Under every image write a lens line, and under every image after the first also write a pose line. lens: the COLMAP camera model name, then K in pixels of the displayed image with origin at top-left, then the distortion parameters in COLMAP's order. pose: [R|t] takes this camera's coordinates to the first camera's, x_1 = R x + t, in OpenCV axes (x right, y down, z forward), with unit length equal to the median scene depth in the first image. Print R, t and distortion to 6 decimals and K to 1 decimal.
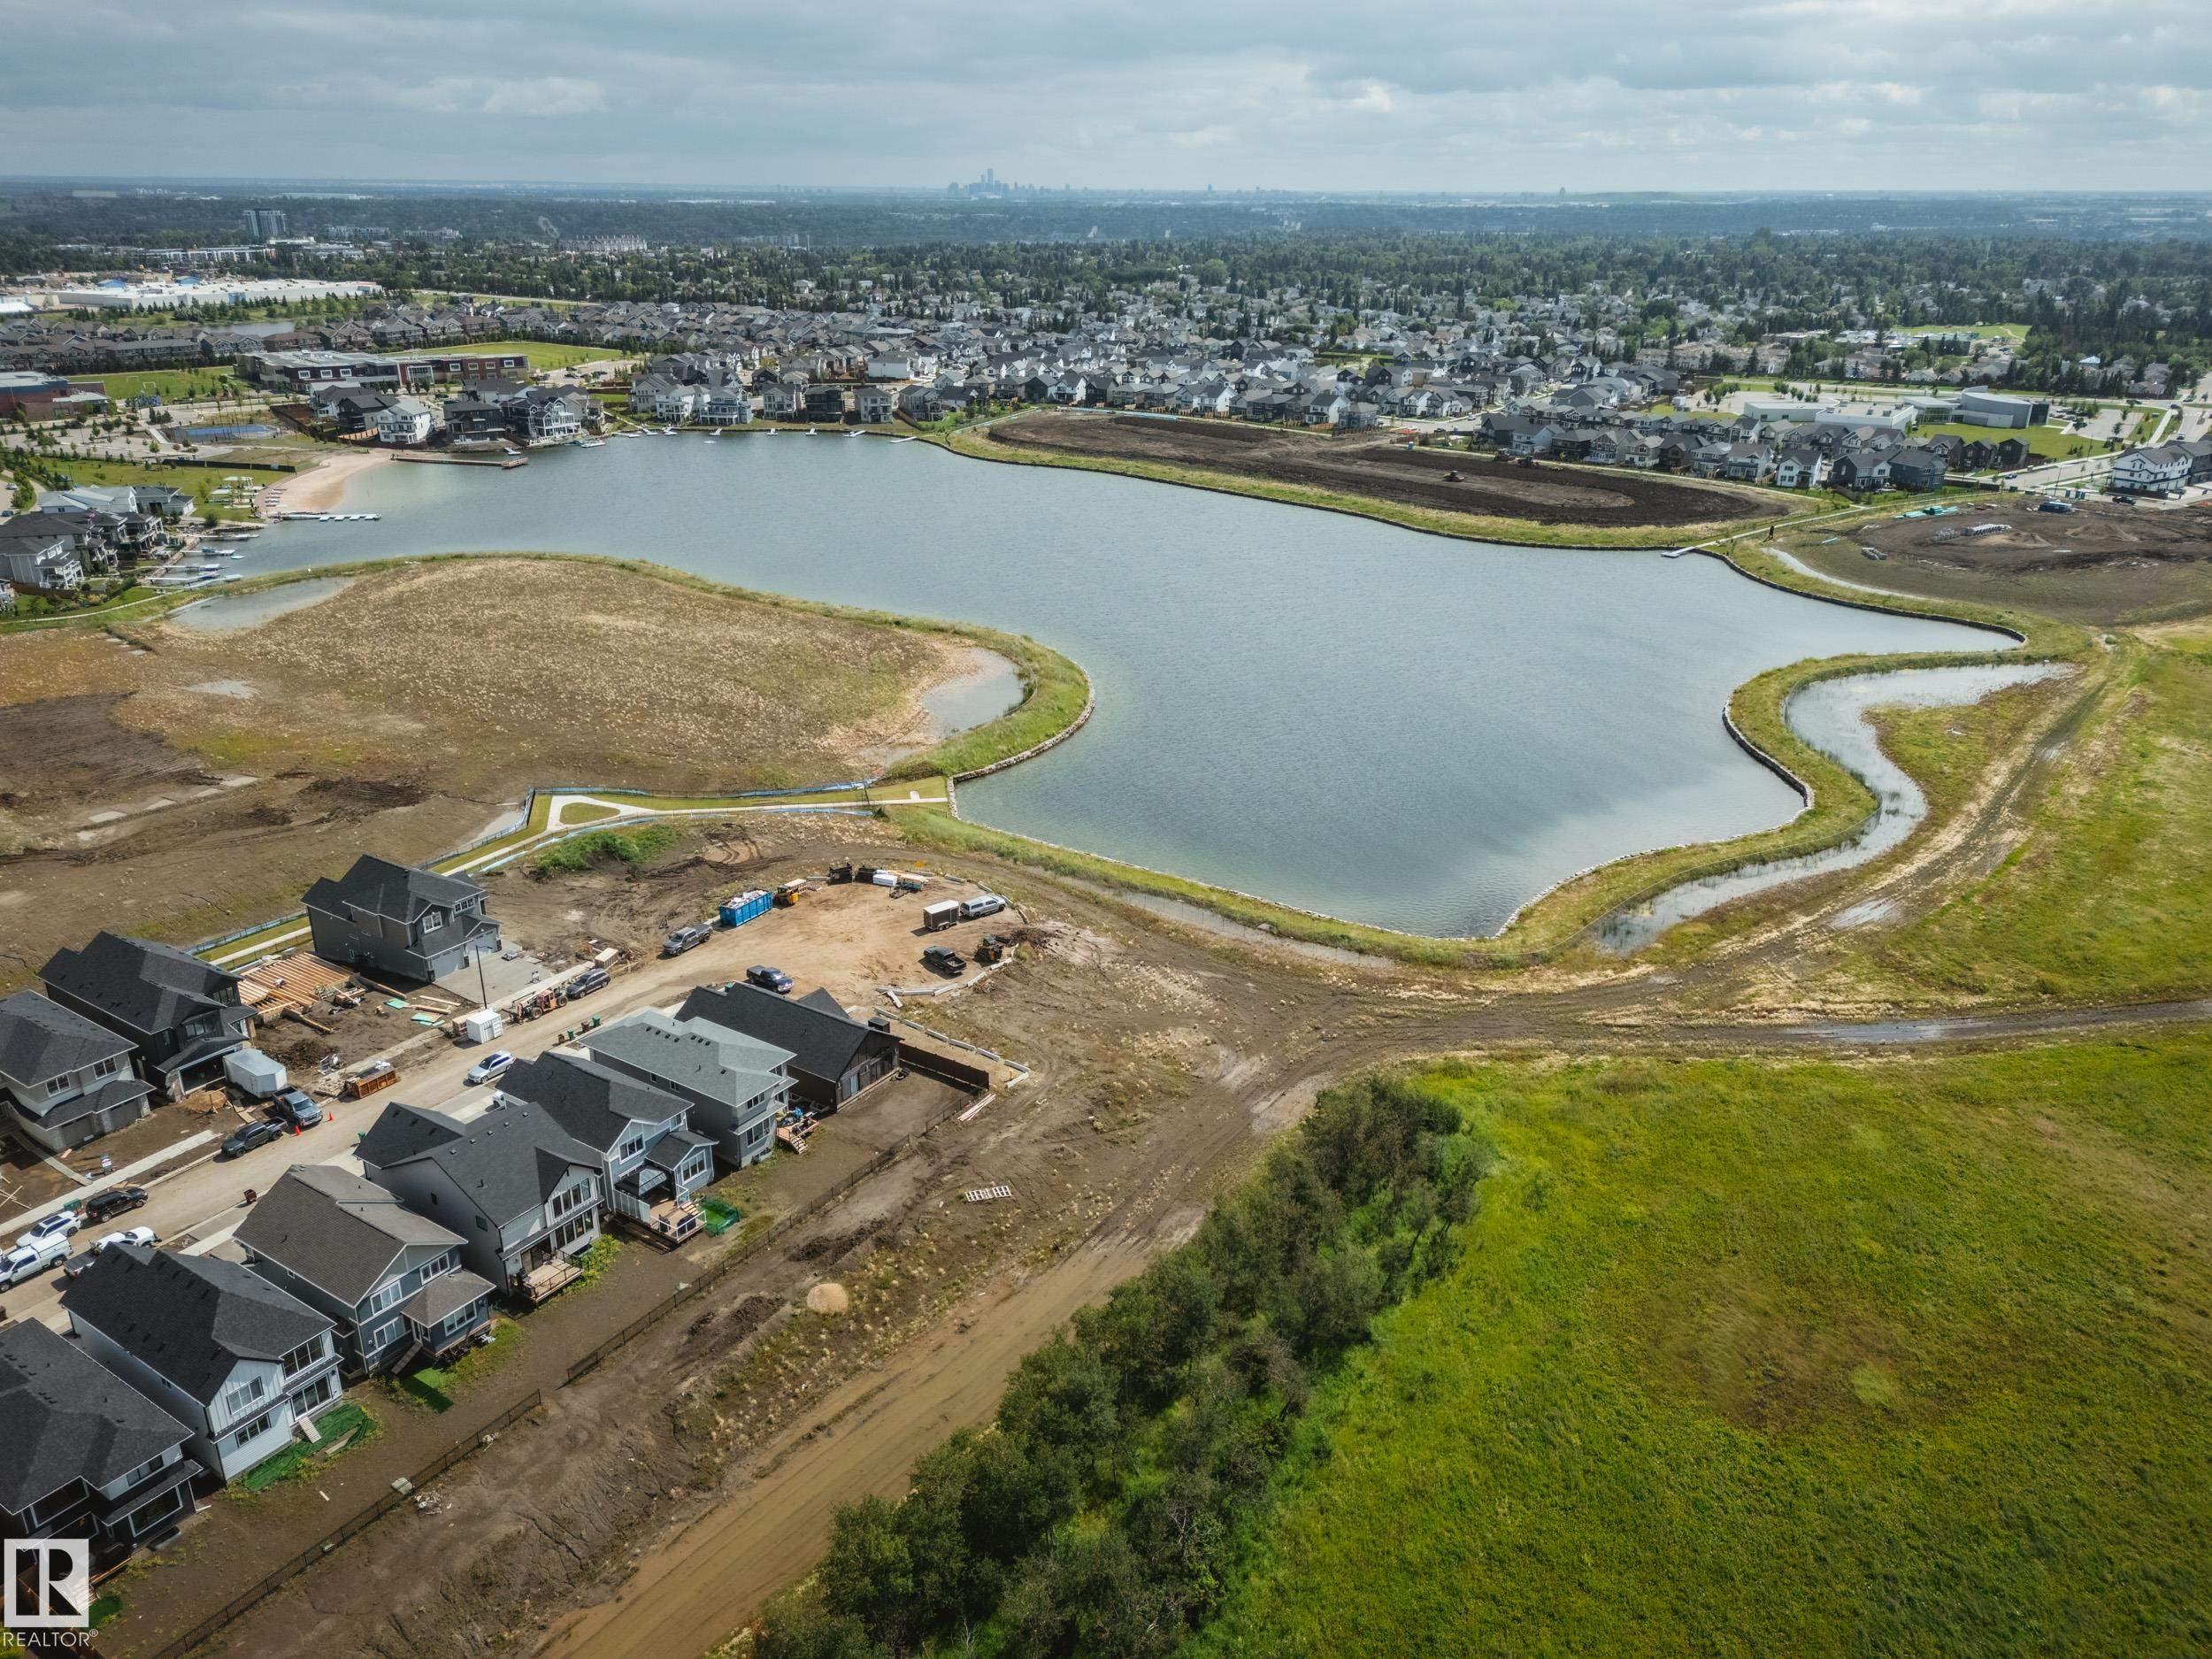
lens RADIAL K [[1616.2, 0, 1115.0], [0, 1616.2, 828.3], [0, 0, 1]] dist [0.079330, -0.068348]
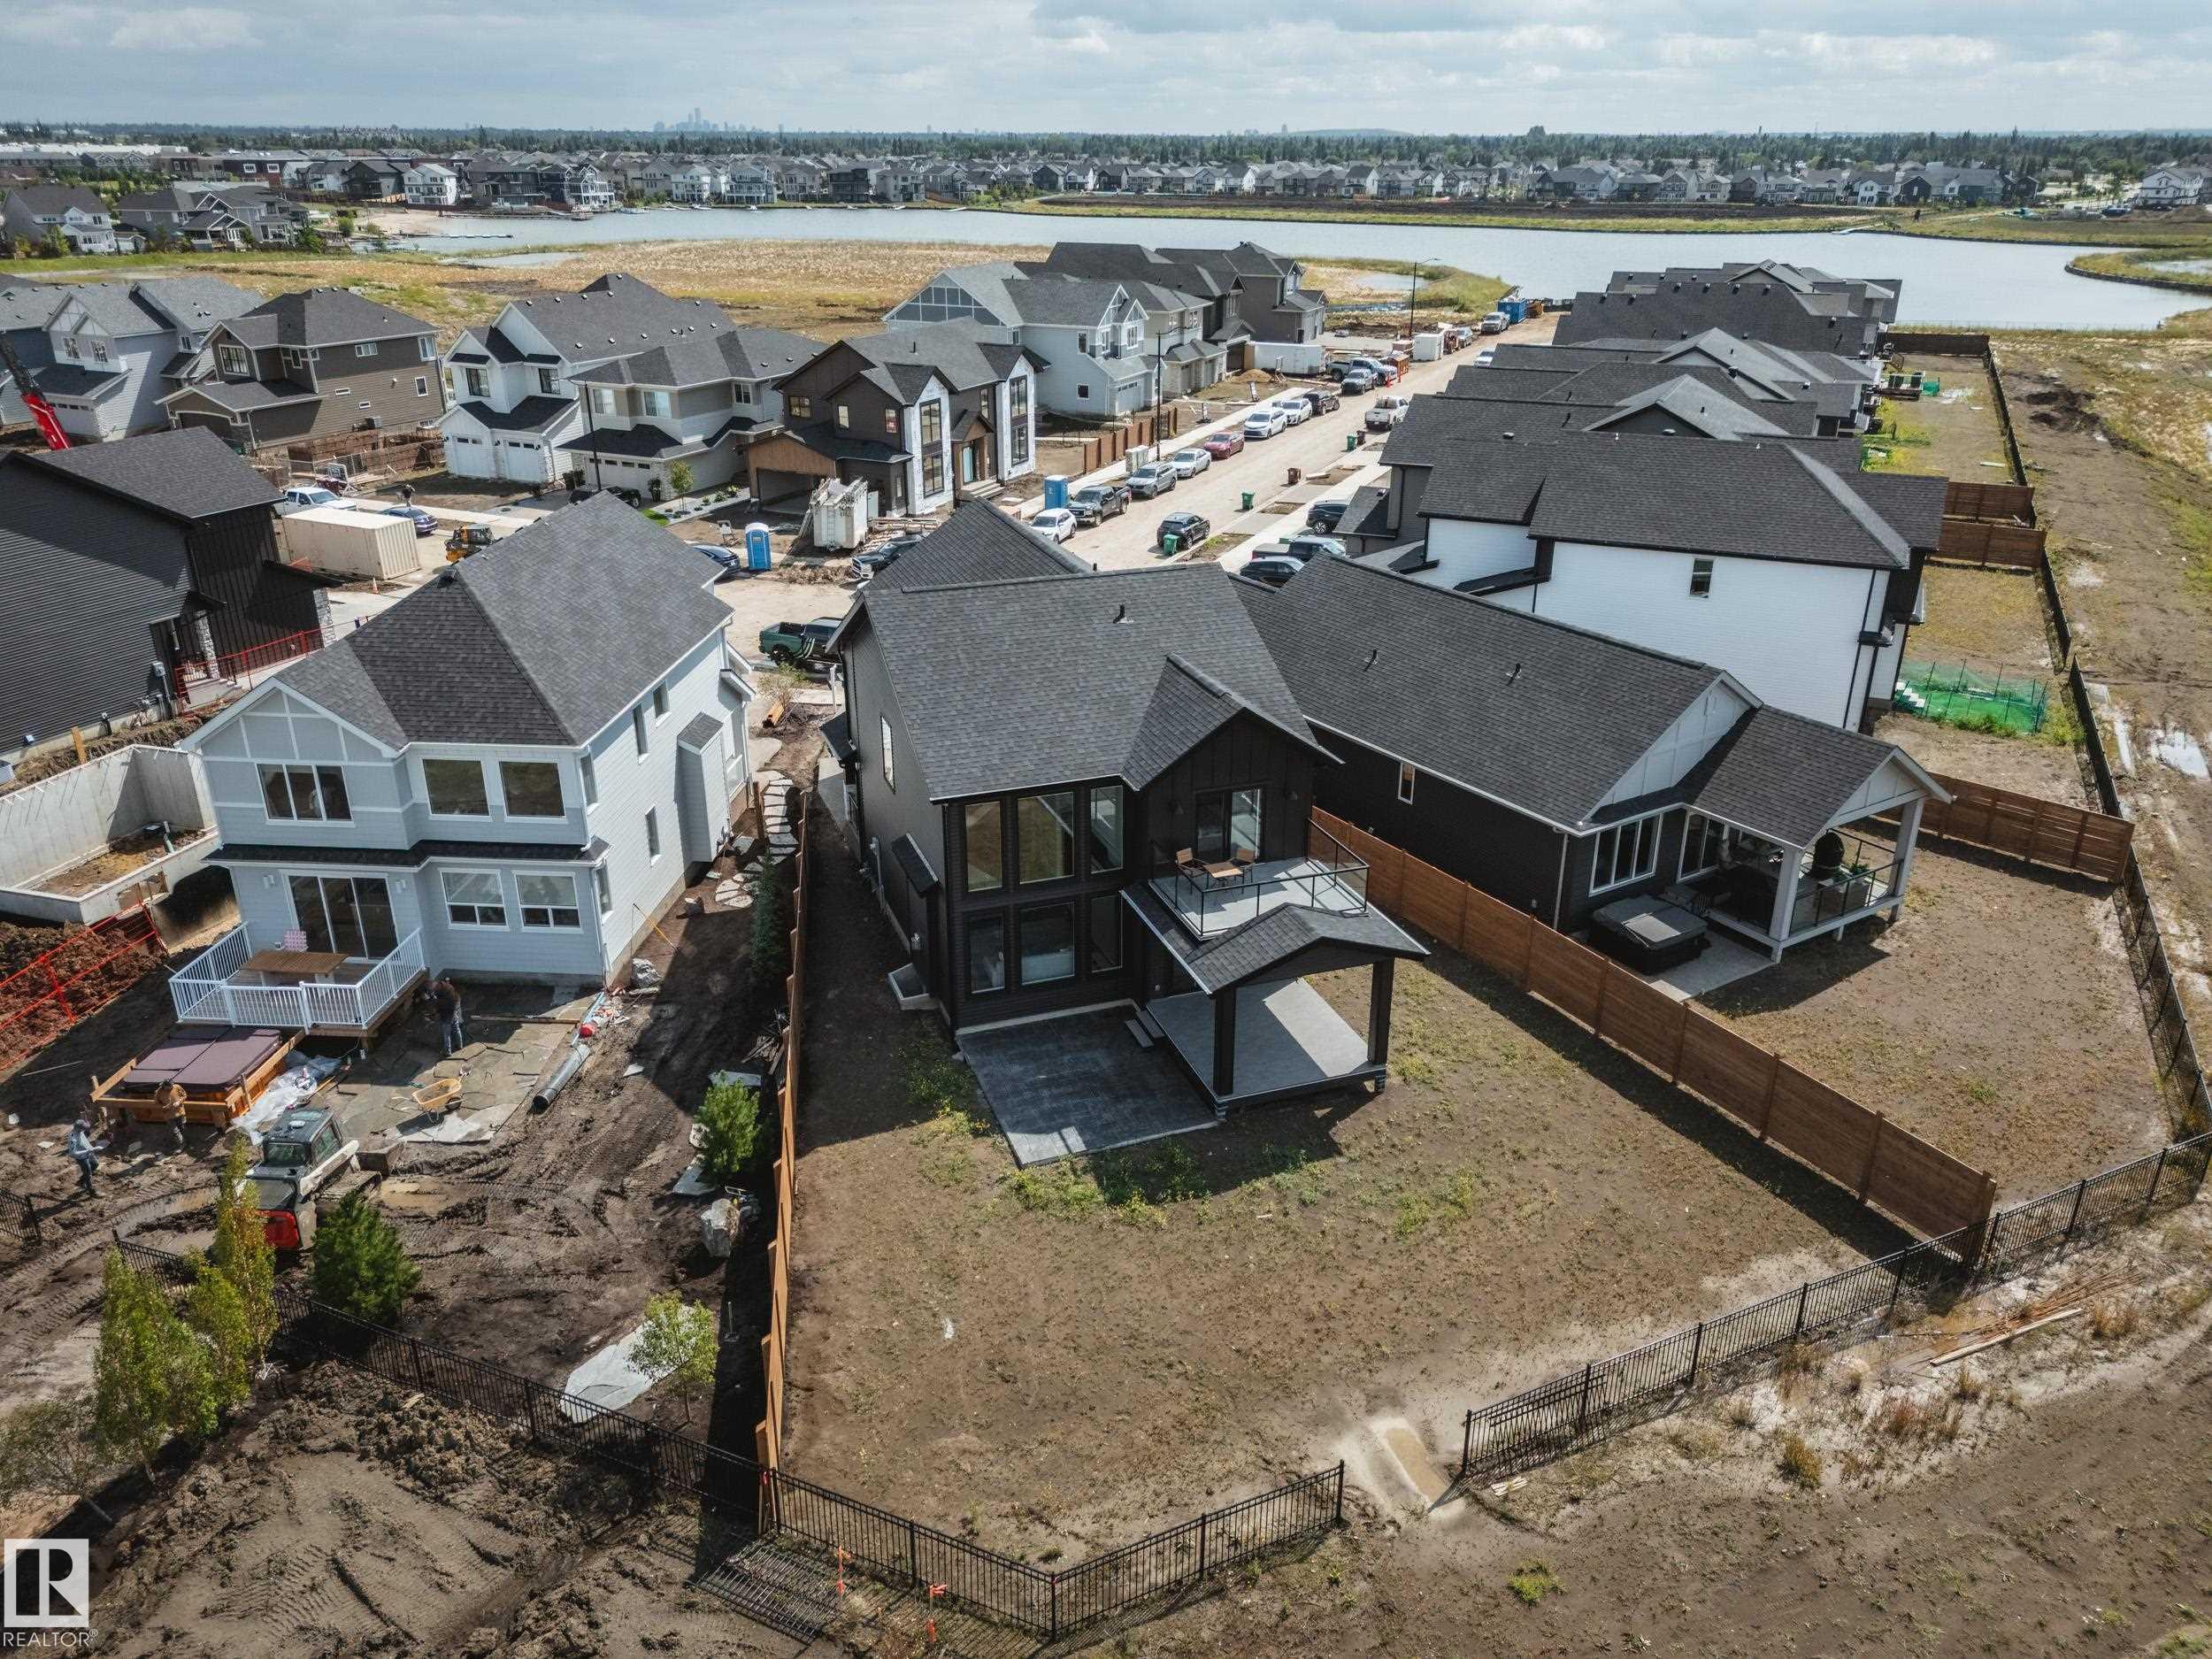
lens RADIAL K [[1616.2, 0, 1108.0], [0, 1616.2, 837.5], [0, 0, 1]] dist [0.079330, -0.068348]
pose [[0.986860, -0.063940, 0.148390, -0.213811], [0.059298, 0.997609, 0.035499, 0.108745], [-0.150305, -0.026233, 0.988292, 0.011188]]
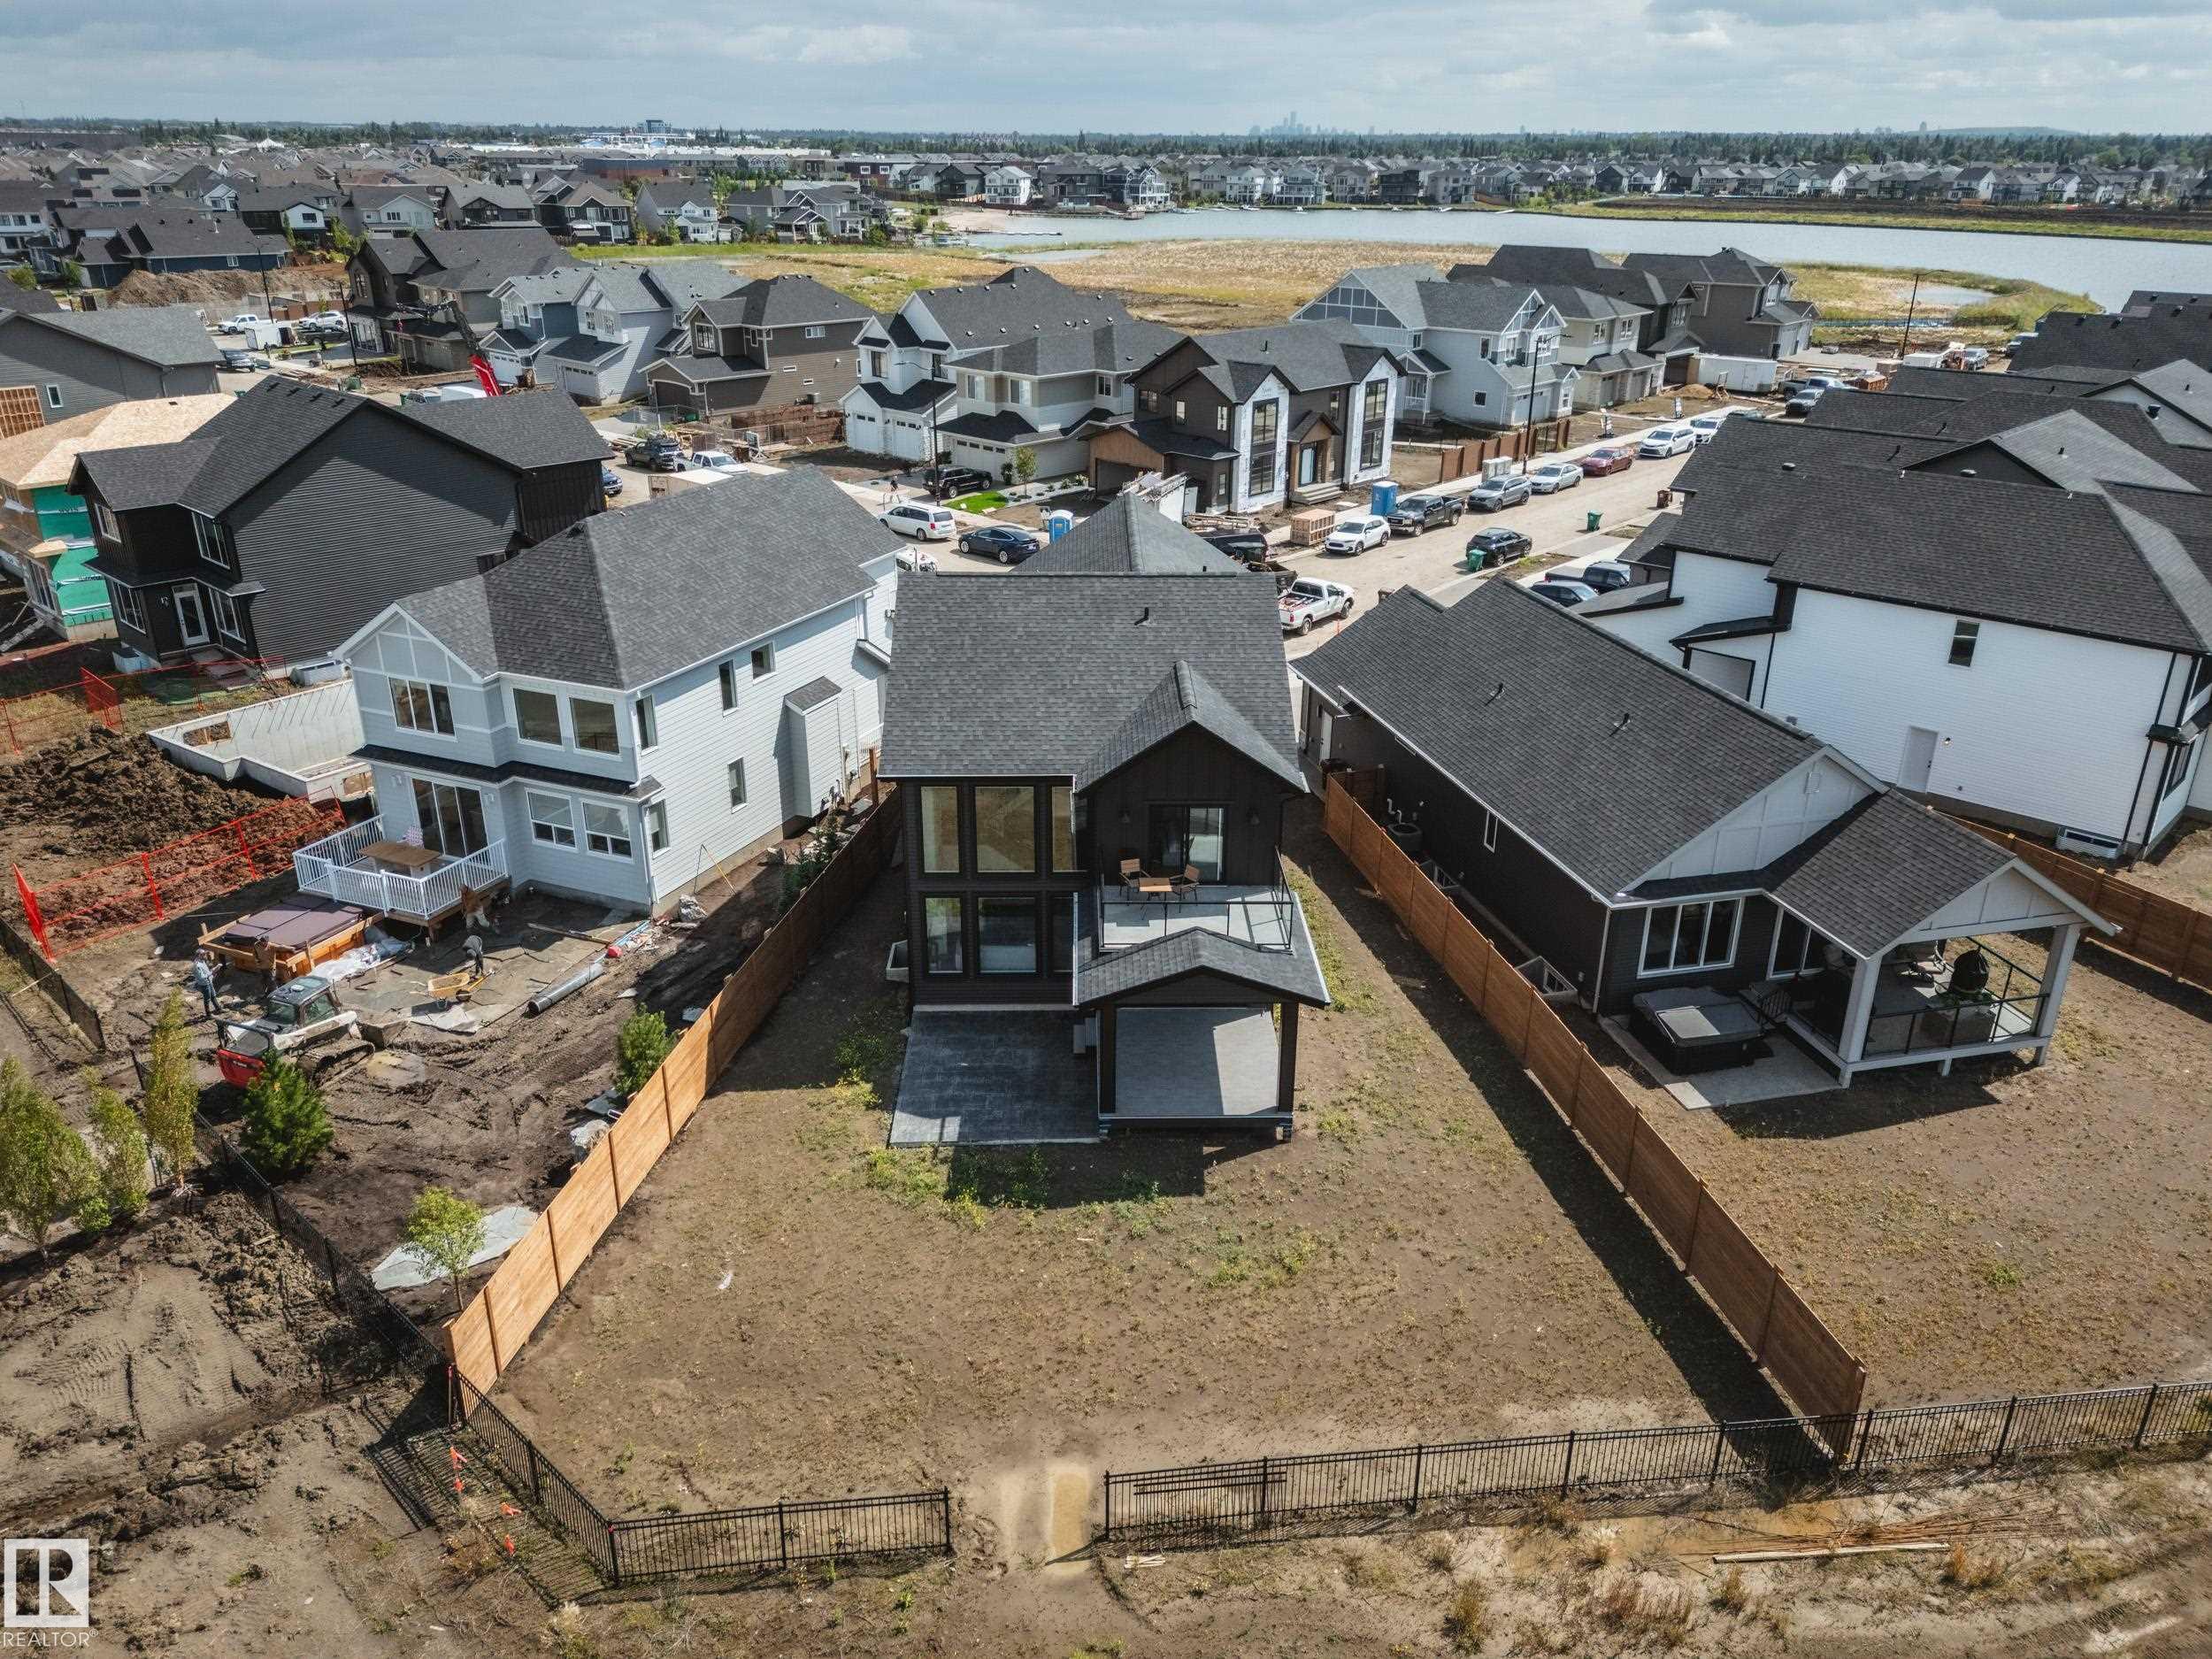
lens RADIAL K [[1616.2, 0, 1107.1], [0, 1616.2, 835.6], [0, 0, 1]] dist [0.079330, -0.068348]
pose [[0.986042, 0.068775, -0.151631, -0.191797], [-0.064301, 0.997344, 0.034222, 0.108665], [0.153582, -0.023994, 0.987844, 0.012153]]
